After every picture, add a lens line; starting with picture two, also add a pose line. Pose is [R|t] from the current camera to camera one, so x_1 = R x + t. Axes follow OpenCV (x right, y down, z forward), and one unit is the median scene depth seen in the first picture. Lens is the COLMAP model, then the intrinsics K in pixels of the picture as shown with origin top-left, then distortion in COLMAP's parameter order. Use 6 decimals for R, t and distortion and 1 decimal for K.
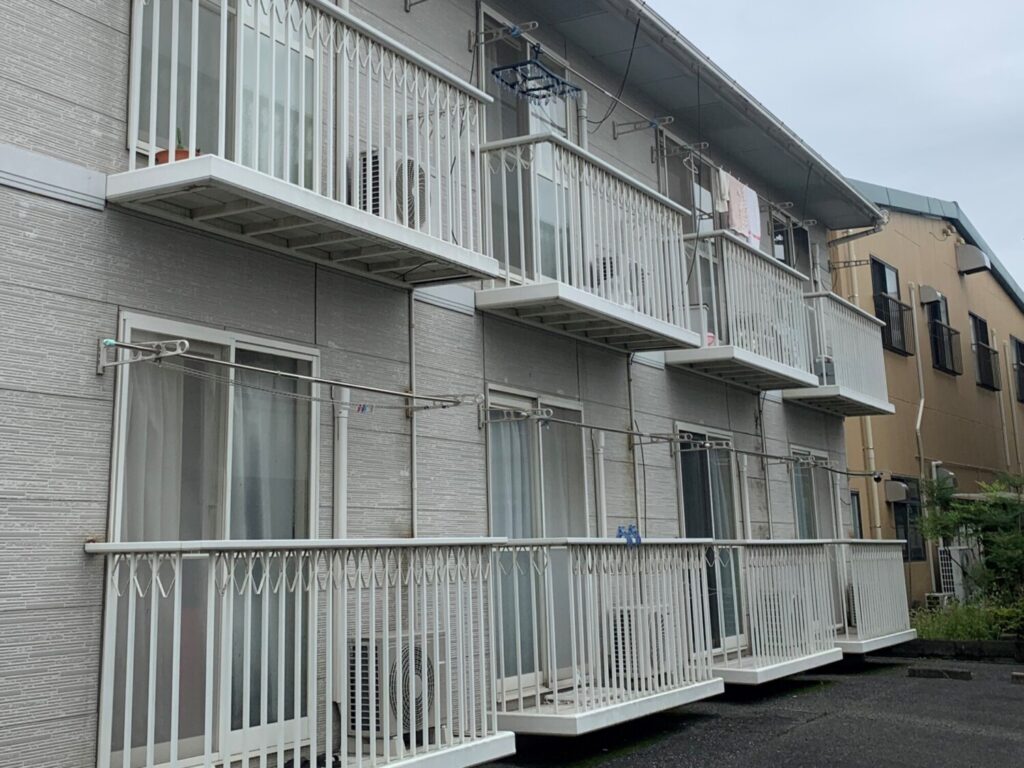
lens RADIAL K [[755.2, 0, 512.0], [0, 755.2, 384.0], [0, 0, 1]] dist [-0.018953, -0.001009]
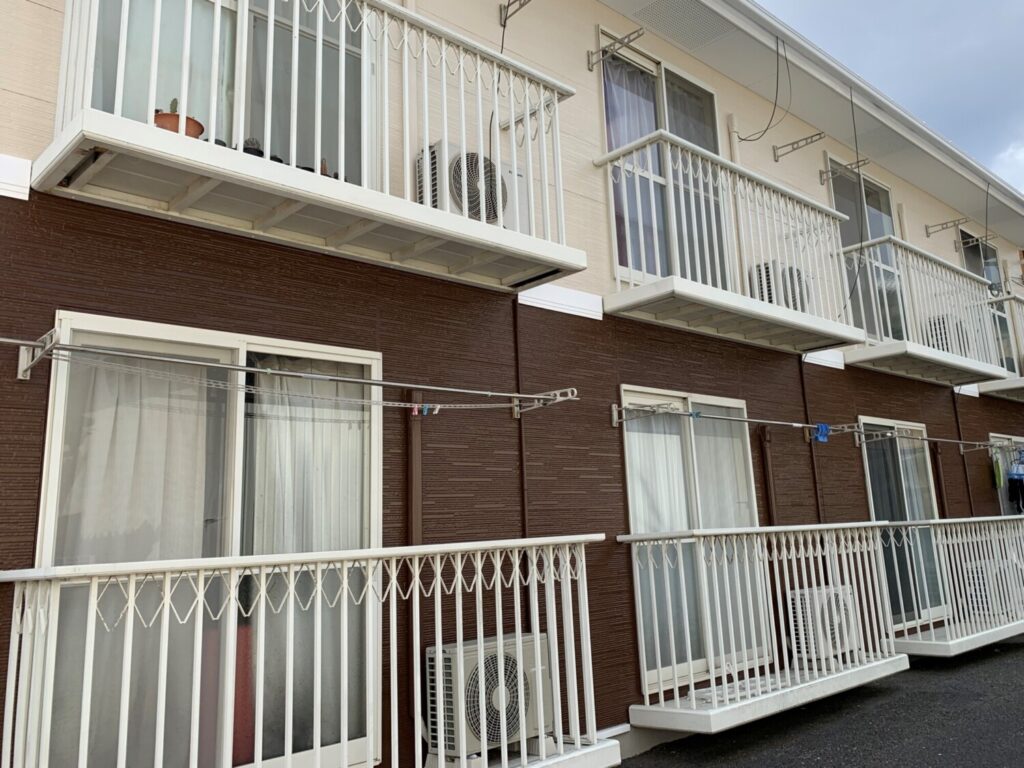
lens RADIAL K [[796.5, 0, 510.4], [0, 796.5, 377.1], [0, 0, 1]] dist [0.038622, -0.013402]
pose [[0.994917, -0.065444, -0.076528, -0.162008], [0.065690, 0.997840, 0.000699, -0.033382], [0.076317, -0.005723, 0.997067, -0.164686]]
